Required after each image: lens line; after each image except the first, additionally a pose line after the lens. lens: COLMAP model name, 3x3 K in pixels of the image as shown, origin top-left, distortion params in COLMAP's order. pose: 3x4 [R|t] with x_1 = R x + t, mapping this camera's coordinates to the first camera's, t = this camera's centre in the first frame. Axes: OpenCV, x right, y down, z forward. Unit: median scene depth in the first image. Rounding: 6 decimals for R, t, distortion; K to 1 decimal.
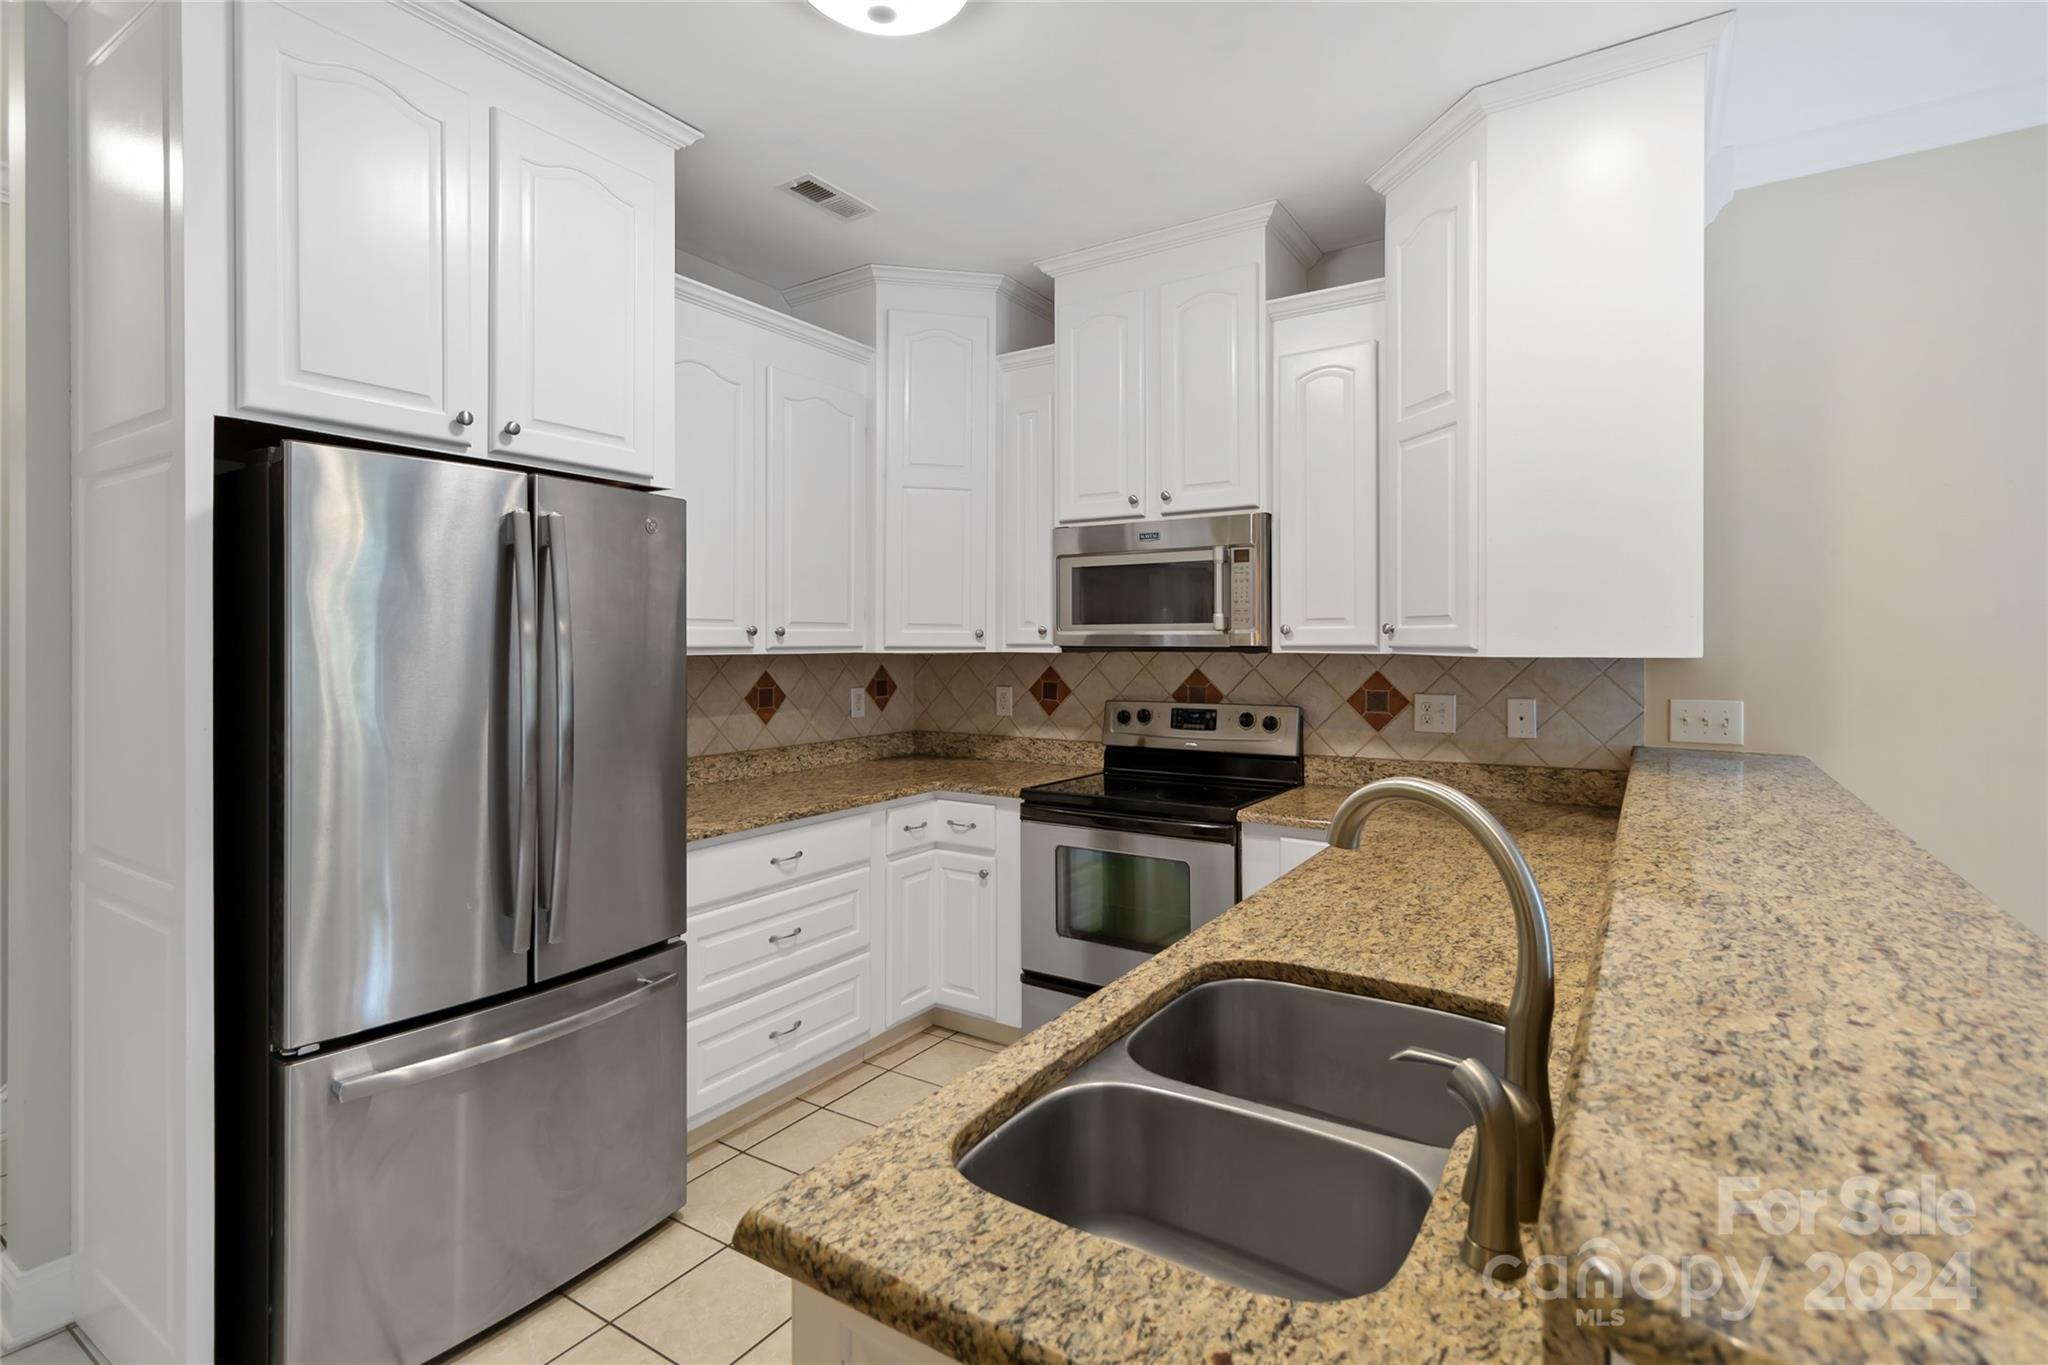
lens RADIAL K [[963.3, 0, 1021.4], [0, 963.3, 645.0], [0, 0, 1]] dist [-0.002132, 0.000362]
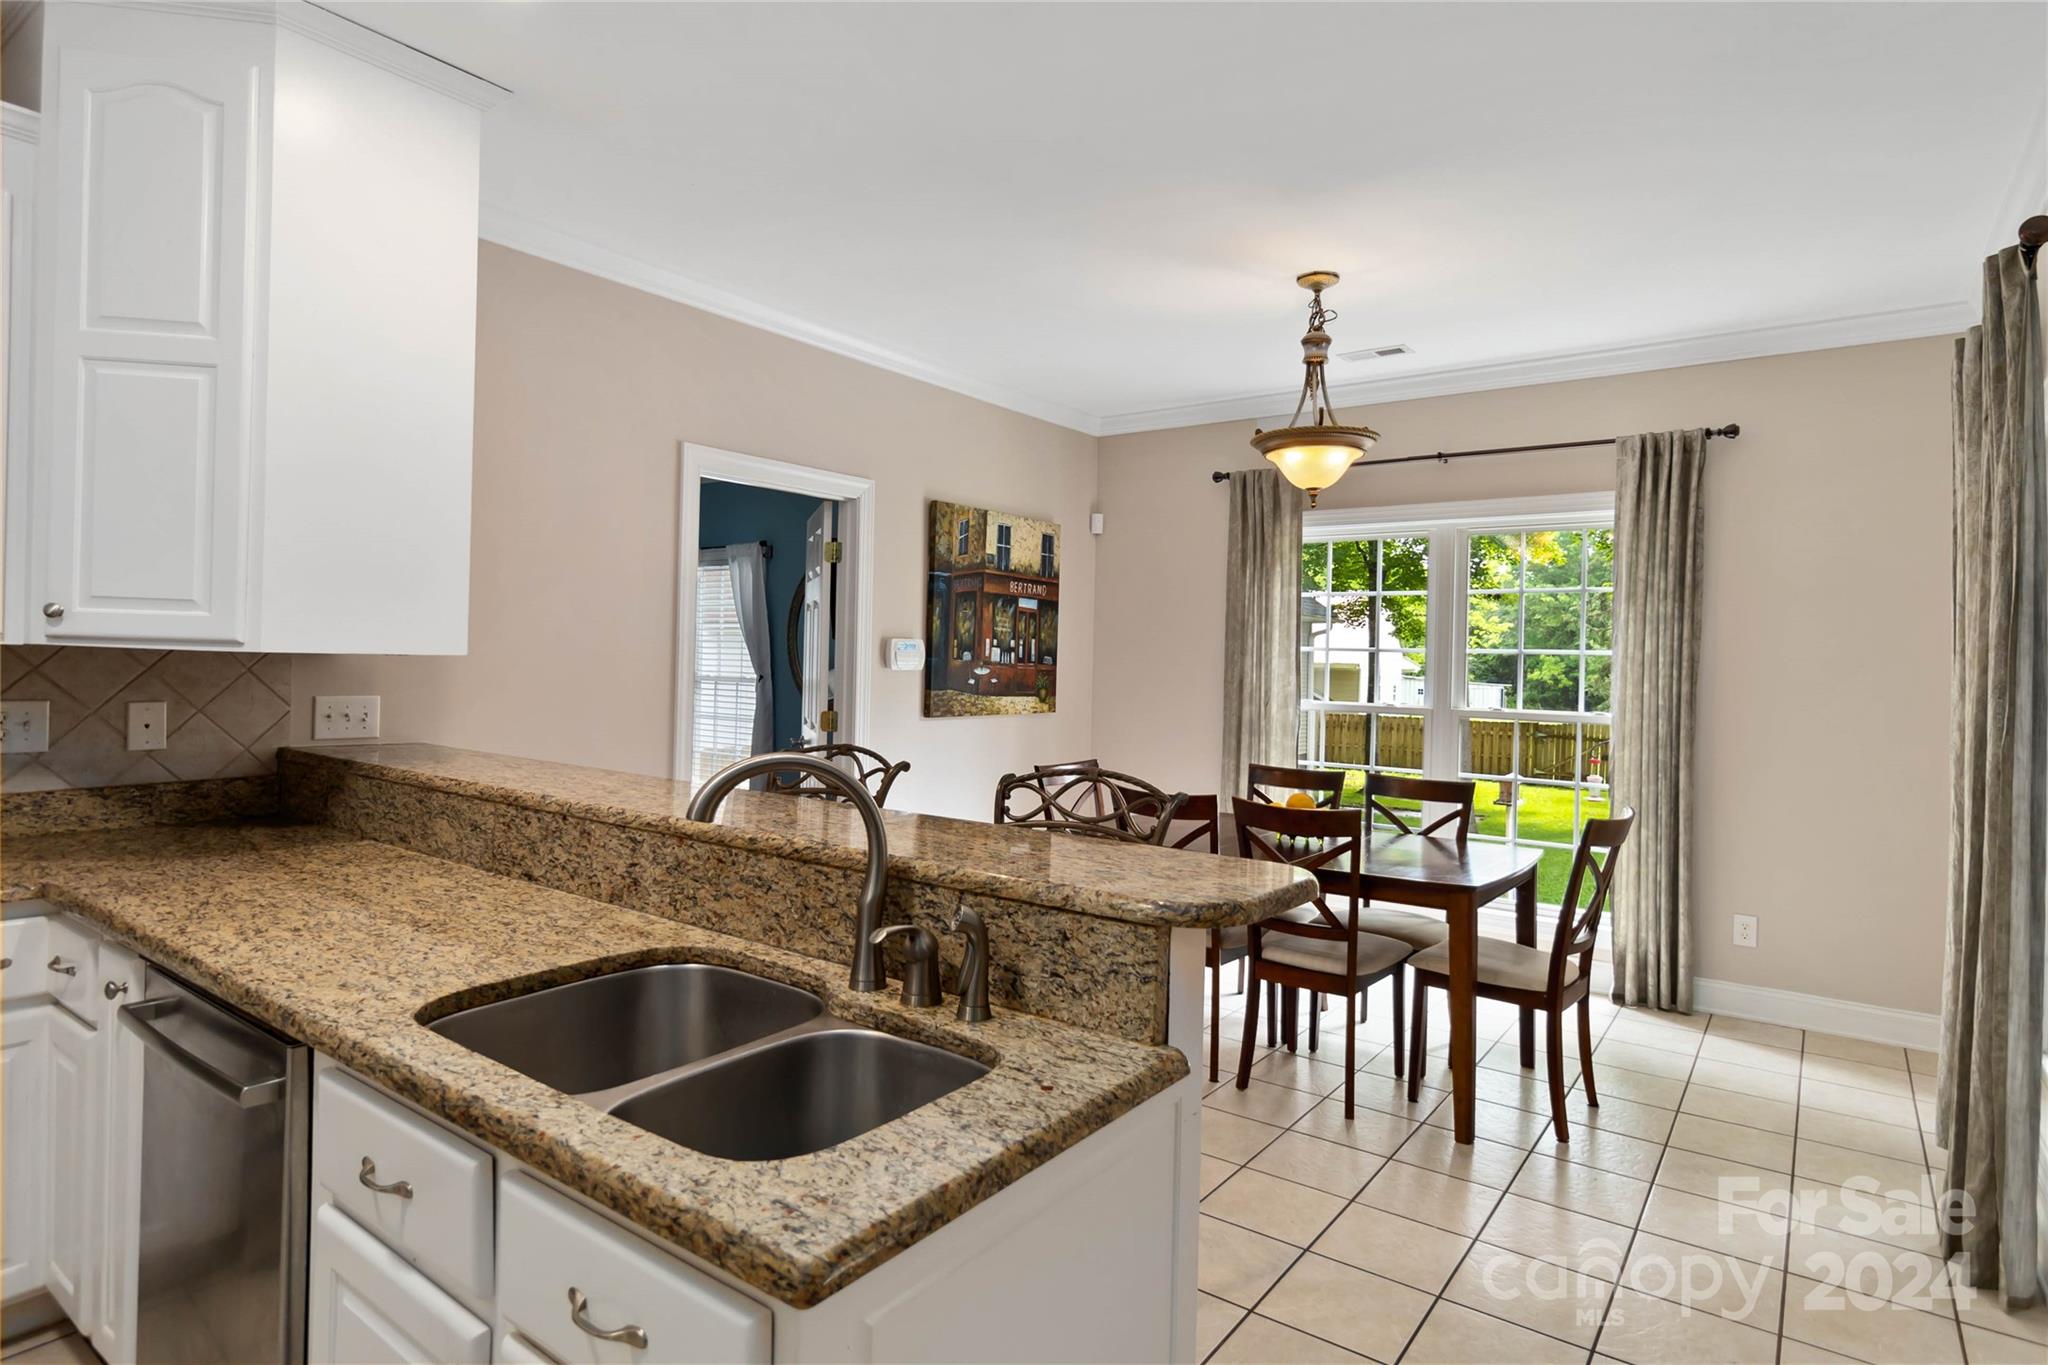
lens RADIAL K [[1094.1, 0, 1032.4], [0, 1094.1, 663.7], [0, 0, 1]] dist [0.000279, 0.000349]
pose [[0.054114, -0.002341, 0.998532, -0.330353], [-0.025775, 0.999661, 0.003740, 0.001037], [-0.998202, -0.025940, 0.054036, 0.185754]]
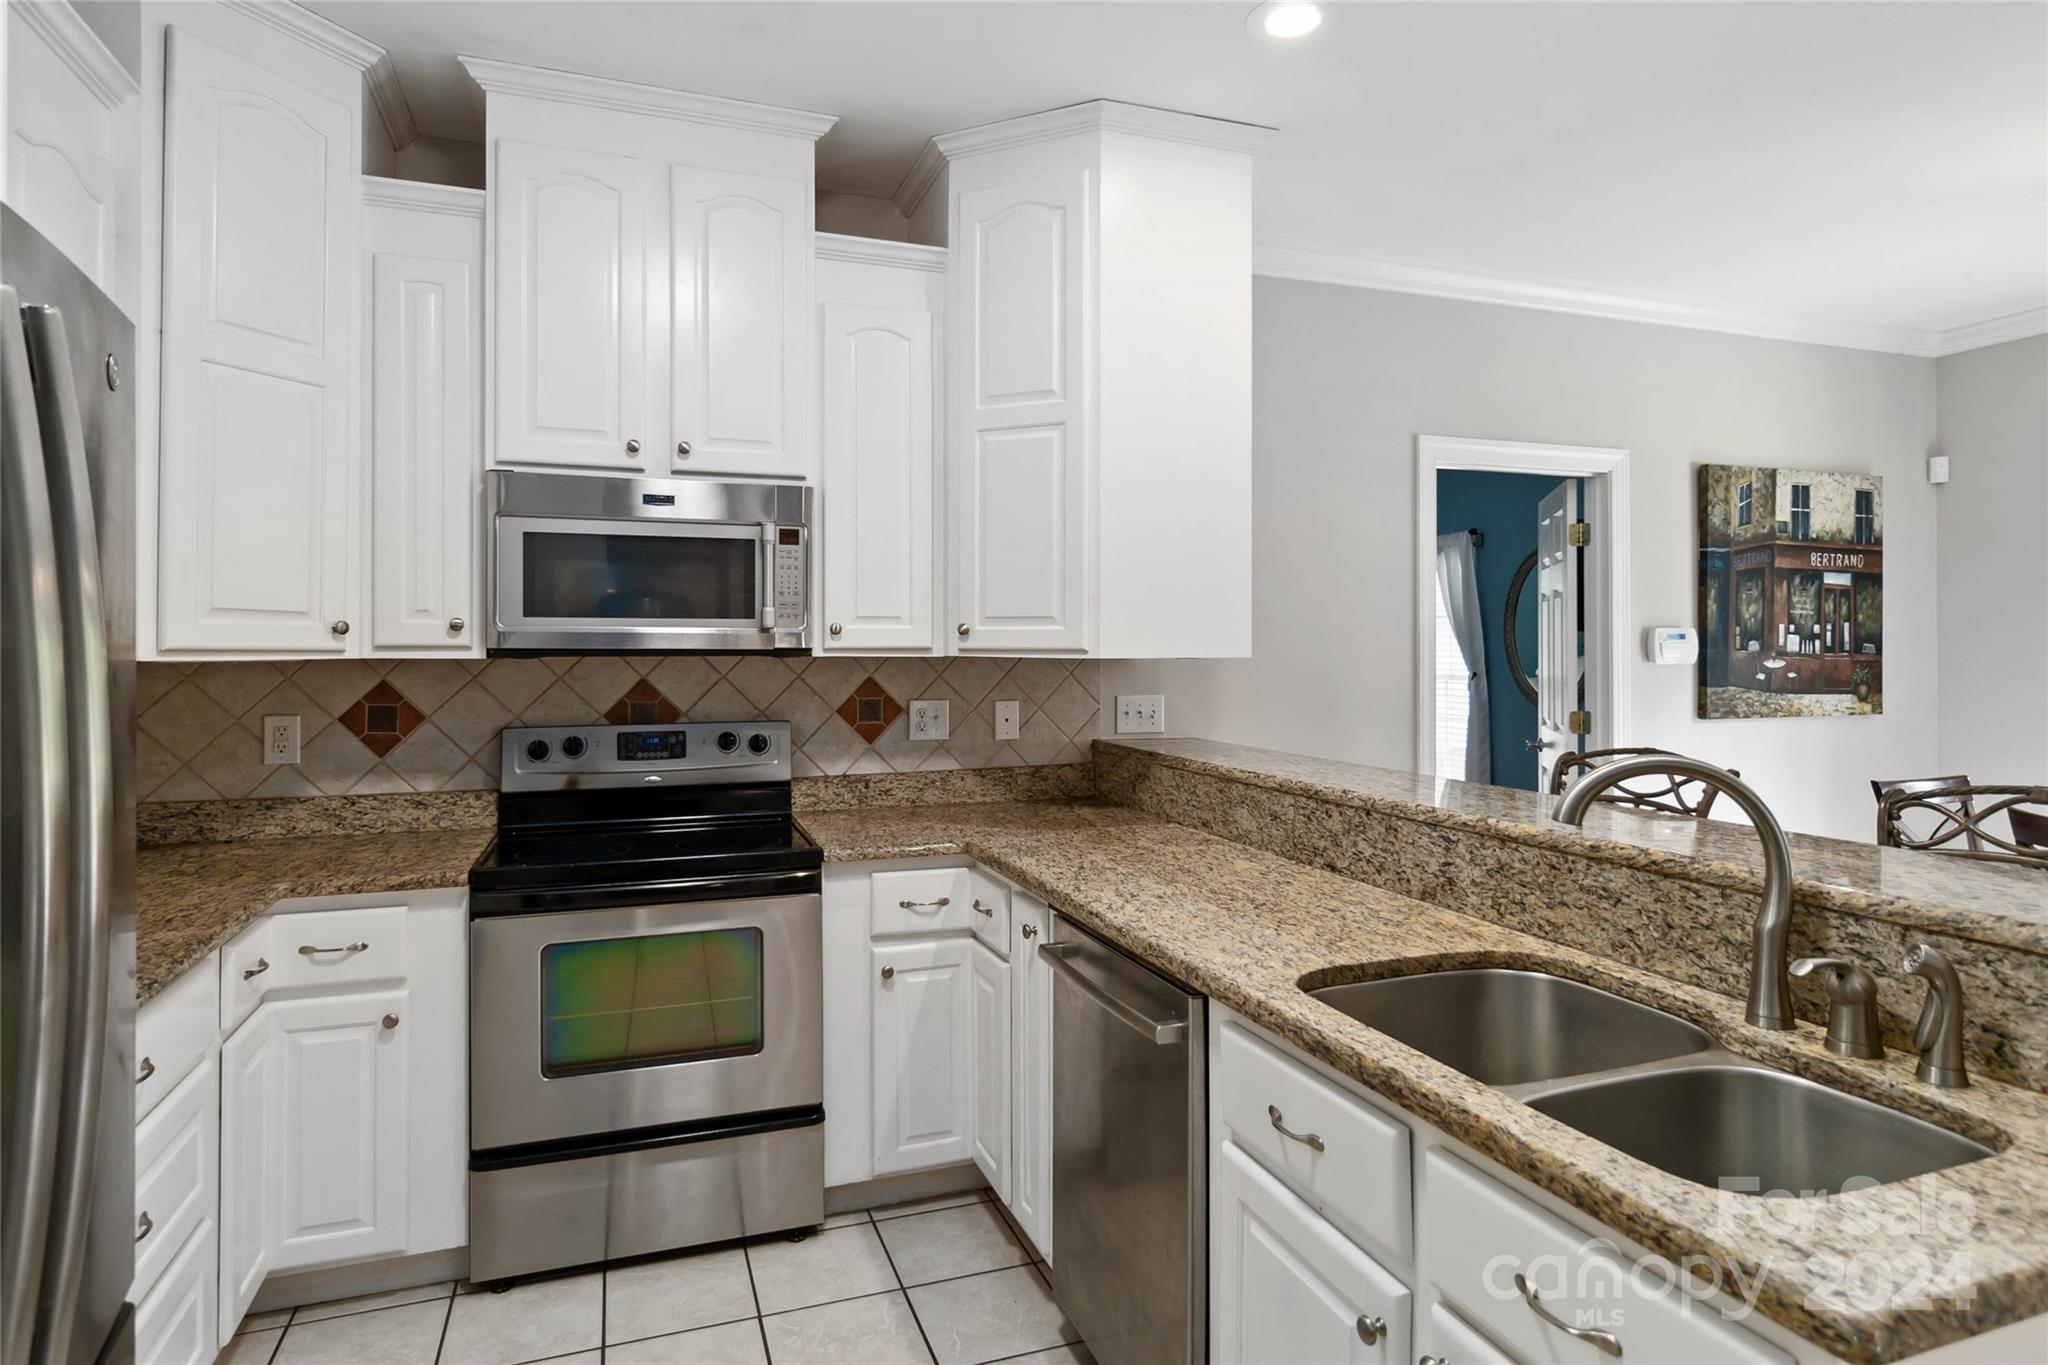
lens RADIAL K [[1133.5, 0, 1024.1], [0, 1133.5, 645.3], [0, 0, 1]] dist [-0.000059, -0.001456]
pose [[0.602686, 0.002287, 0.797975, -0.377499], [0.000435, 0.999995, -0.003195, 0.001656], [-0.797978, 0.002272, 0.602682, 0.246545]]
